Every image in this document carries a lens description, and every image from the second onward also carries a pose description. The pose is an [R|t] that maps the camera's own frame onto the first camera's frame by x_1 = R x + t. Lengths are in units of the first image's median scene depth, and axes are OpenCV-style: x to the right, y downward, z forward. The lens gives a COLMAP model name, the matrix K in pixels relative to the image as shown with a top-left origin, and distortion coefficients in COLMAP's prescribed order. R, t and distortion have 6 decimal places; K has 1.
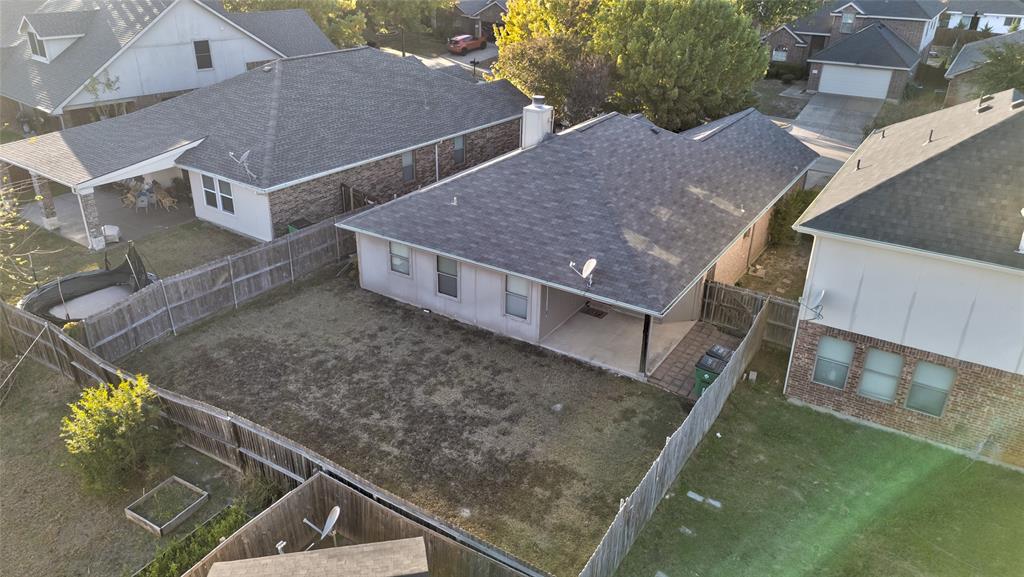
lens RADIAL K [[724.6, 0, 517.2], [0, 724.6, 286.0], [0, 0, 1]] dist [0.065646, -0.000611]
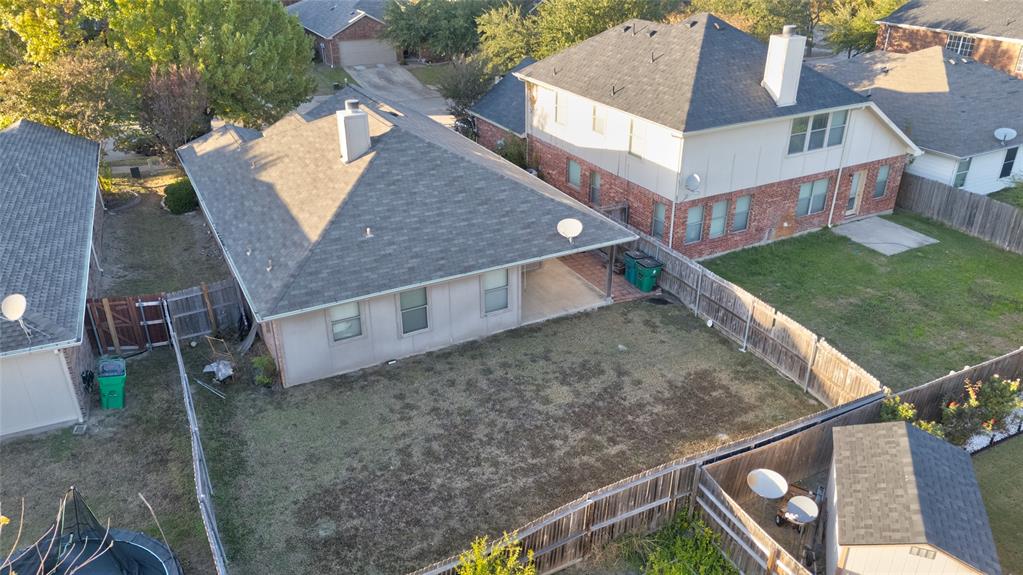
lens RADIAL K [[723.9, 0, 516.6], [0, 723.9, 285.0], [0, 0, 1]] dist [0.065646, -0.000611]
pose [[0.526539, -0.409901, 0.744808, -0.734032], [0.389028, 0.895153, 0.217620, -0.200451], [-0.755919, 0.175166, 0.630795, 0.363211]]
